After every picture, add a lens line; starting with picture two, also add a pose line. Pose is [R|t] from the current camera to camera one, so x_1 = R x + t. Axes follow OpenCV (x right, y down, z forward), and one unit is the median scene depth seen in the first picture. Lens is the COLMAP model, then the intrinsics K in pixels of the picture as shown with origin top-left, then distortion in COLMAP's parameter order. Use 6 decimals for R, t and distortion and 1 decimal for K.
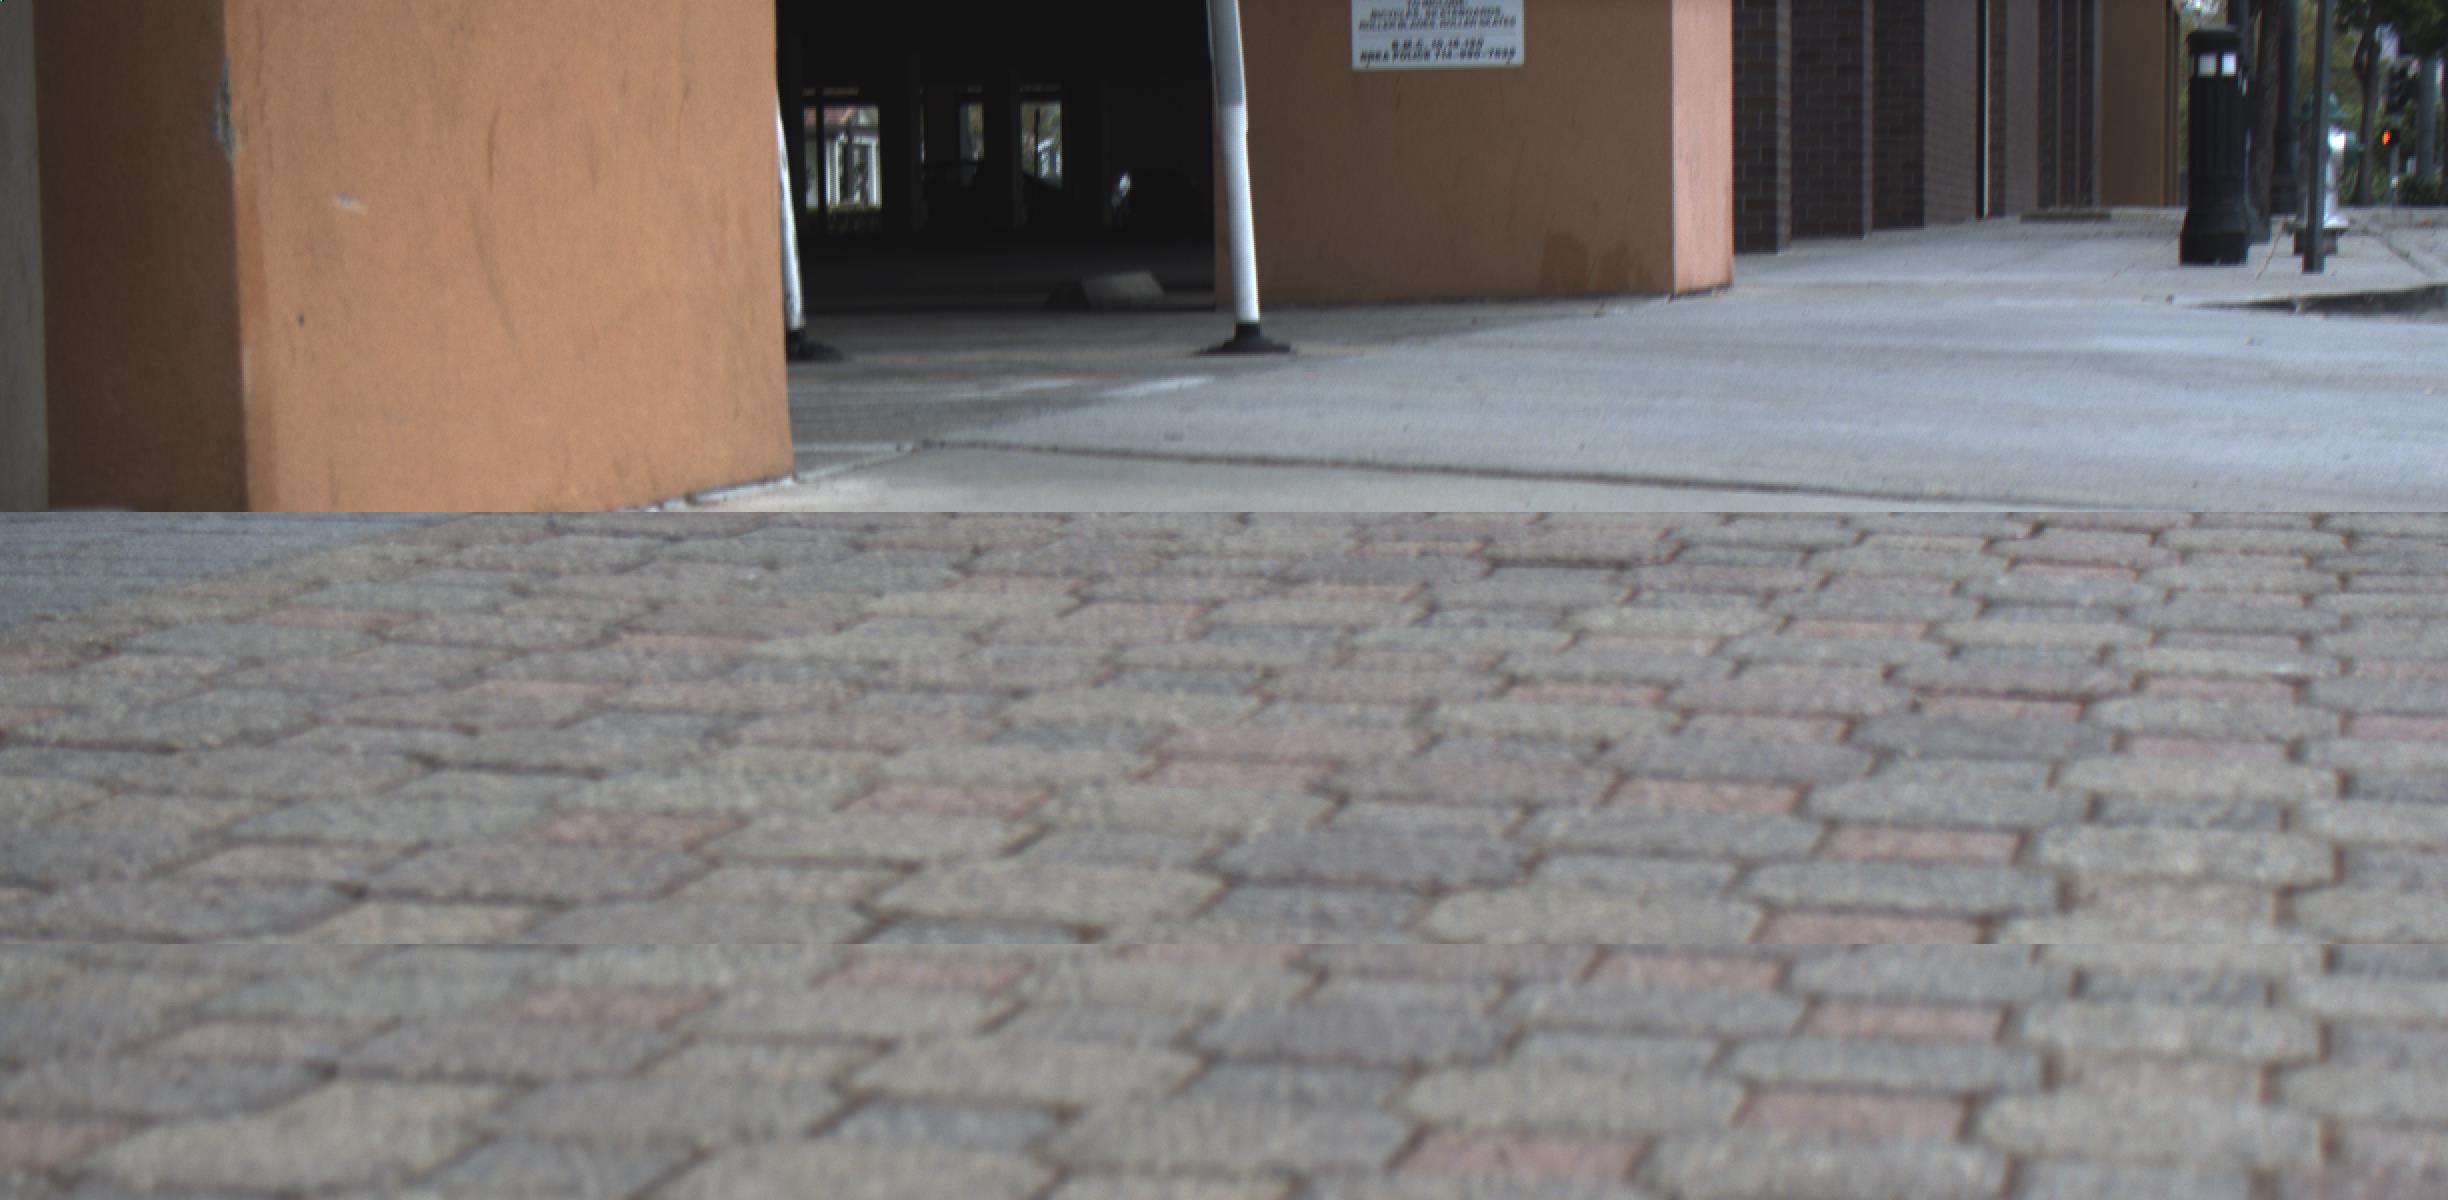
lens RADIAL K [[4399.9, 0, 1279.3], [0, 4399.9, 725.7], [0, 0, 1]] dist [-0.000991, 0.000000]
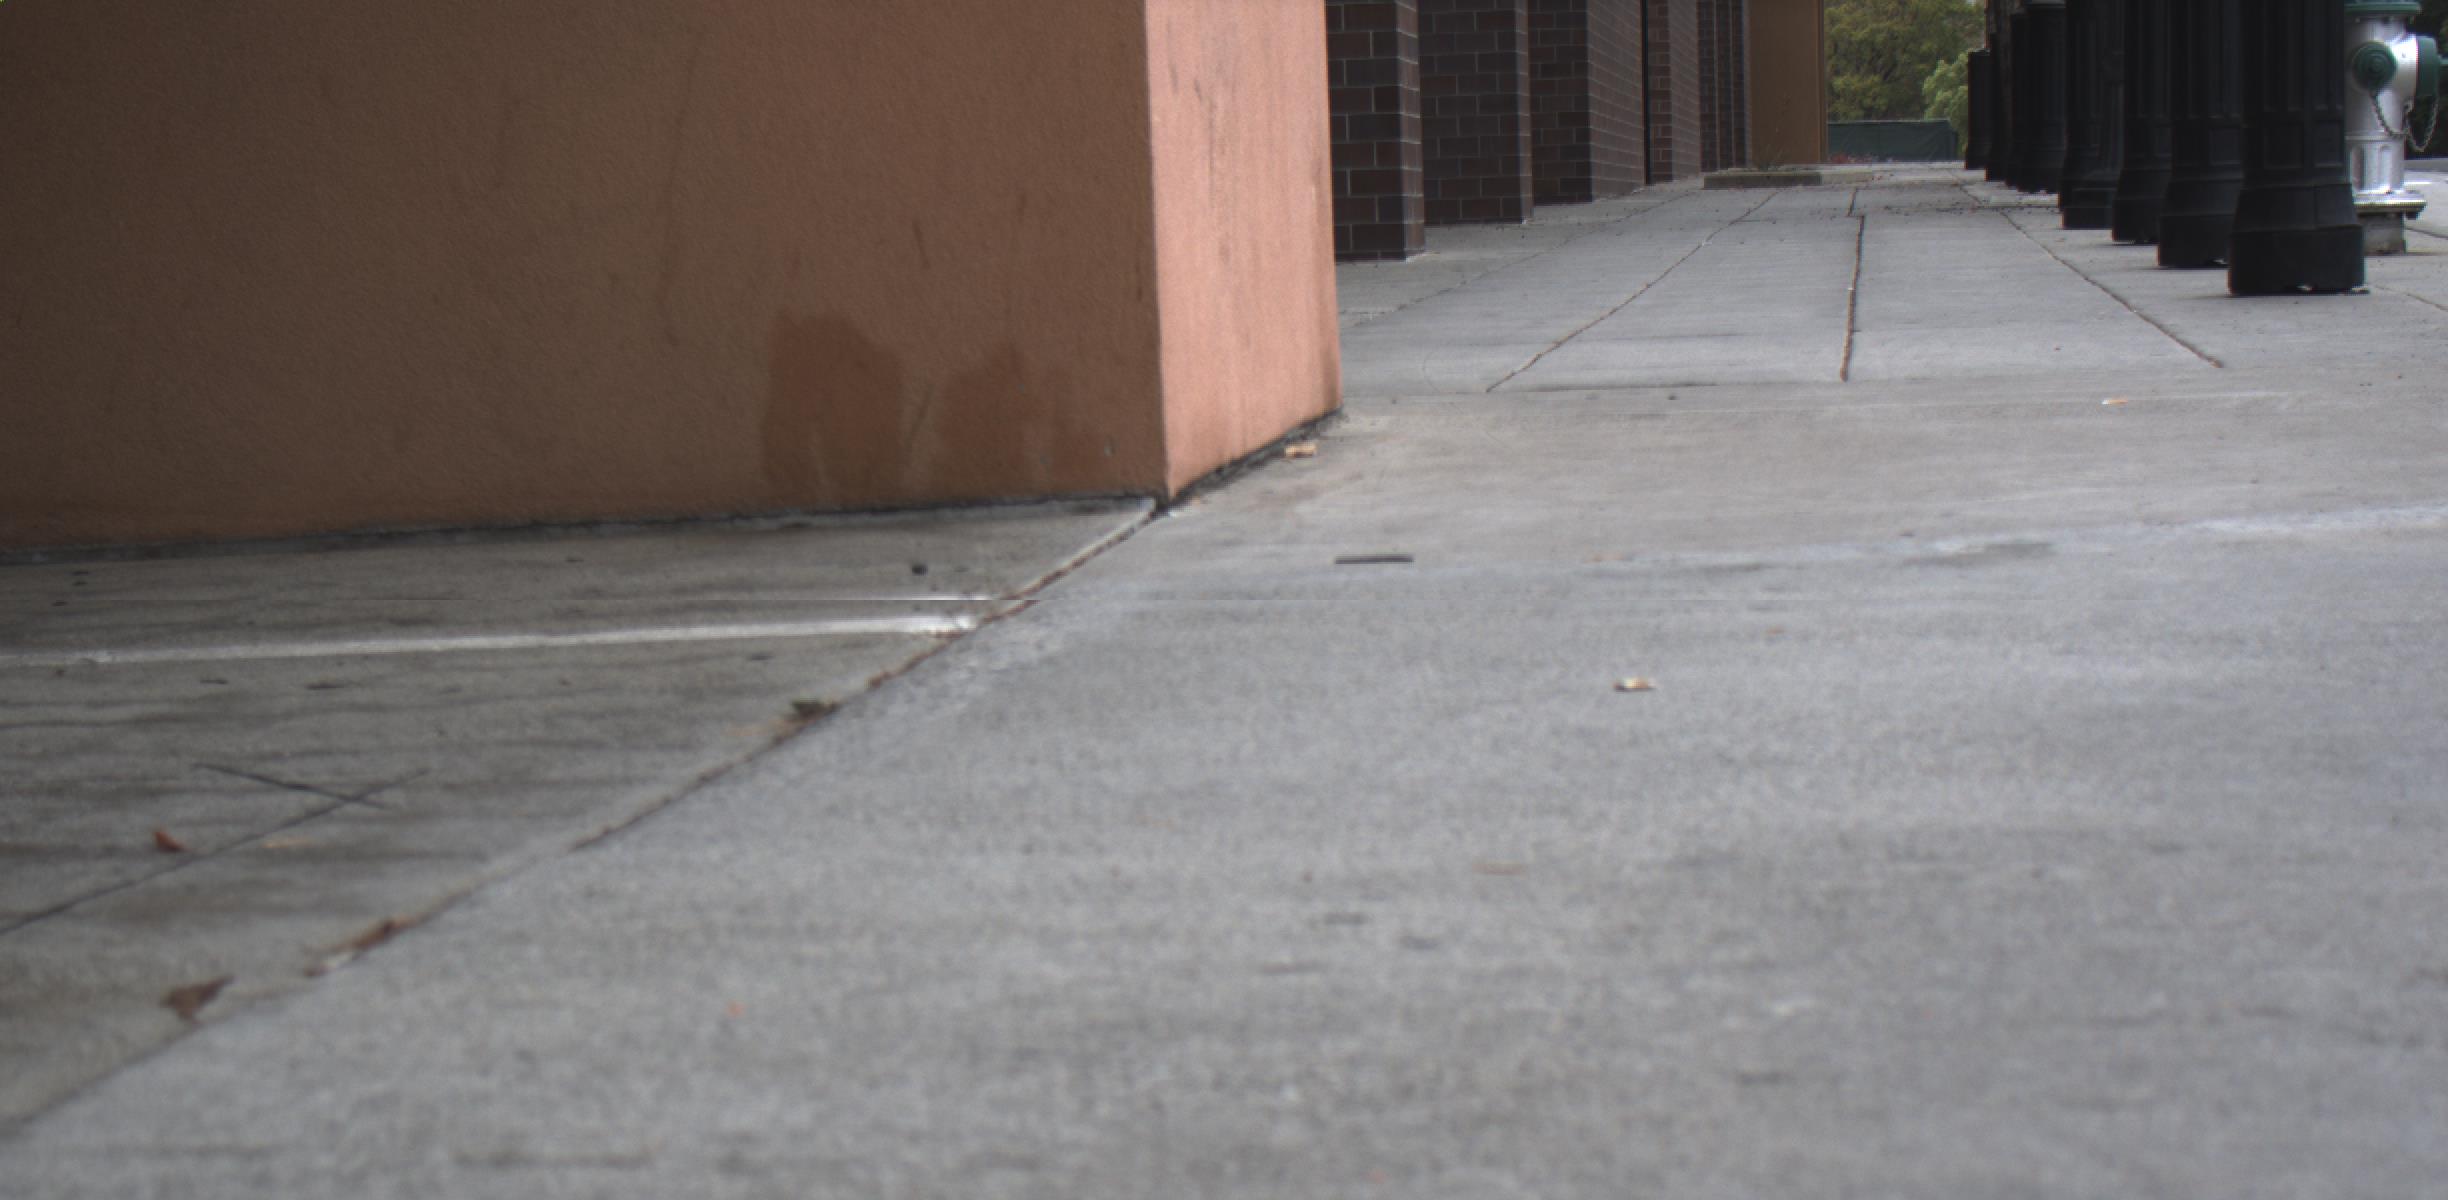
lens RADIAL K [[4399.9, 0, 1253.1], [0, 4399.9, 721.1], [0, 0, 1]] dist [-0.000991, 0.000000]
pose [[0.996189, -0.031690, 0.081255, 0.049186], [0.031179, 0.999485, 0.007553, -0.059583], [-0.081452, -0.004991, 0.996665, 0.479325]]
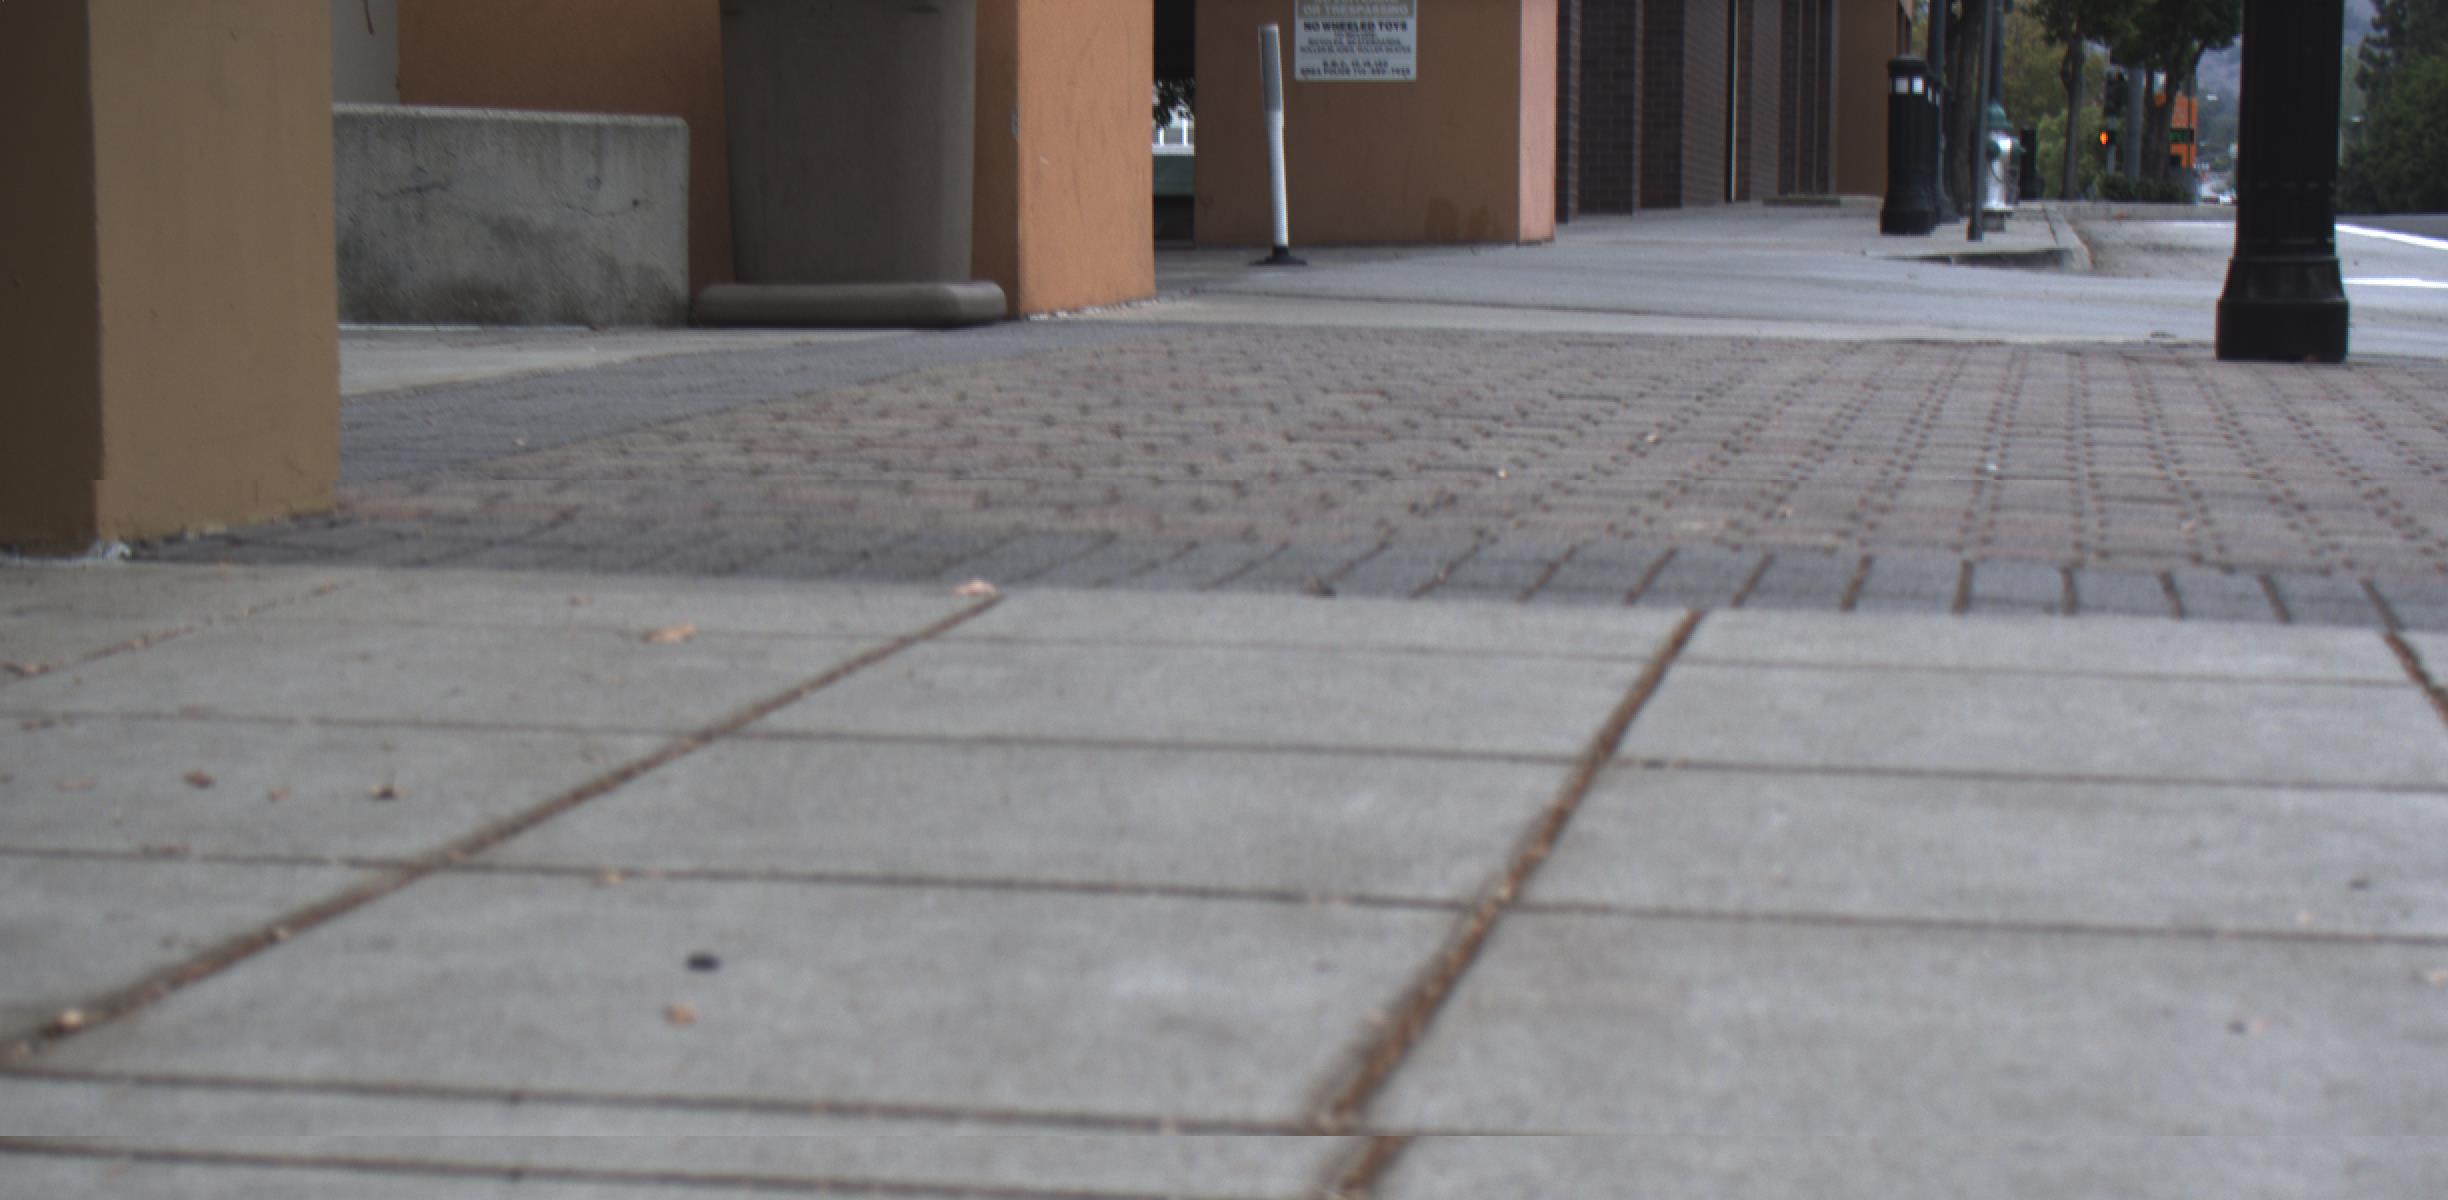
lens RADIAL K [[4399.9, 0, 1250.9], [0, 4399.9, 604.1], [0, 0, 1]] dist [-0.000991, 0.000000]
pose [[0.998527, 0.015731, 0.051919, -0.049112], [-0.014569, 0.999637, -0.022682, 0.037209], [-0.052257, 0.021893, 0.998394, -0.294289]]
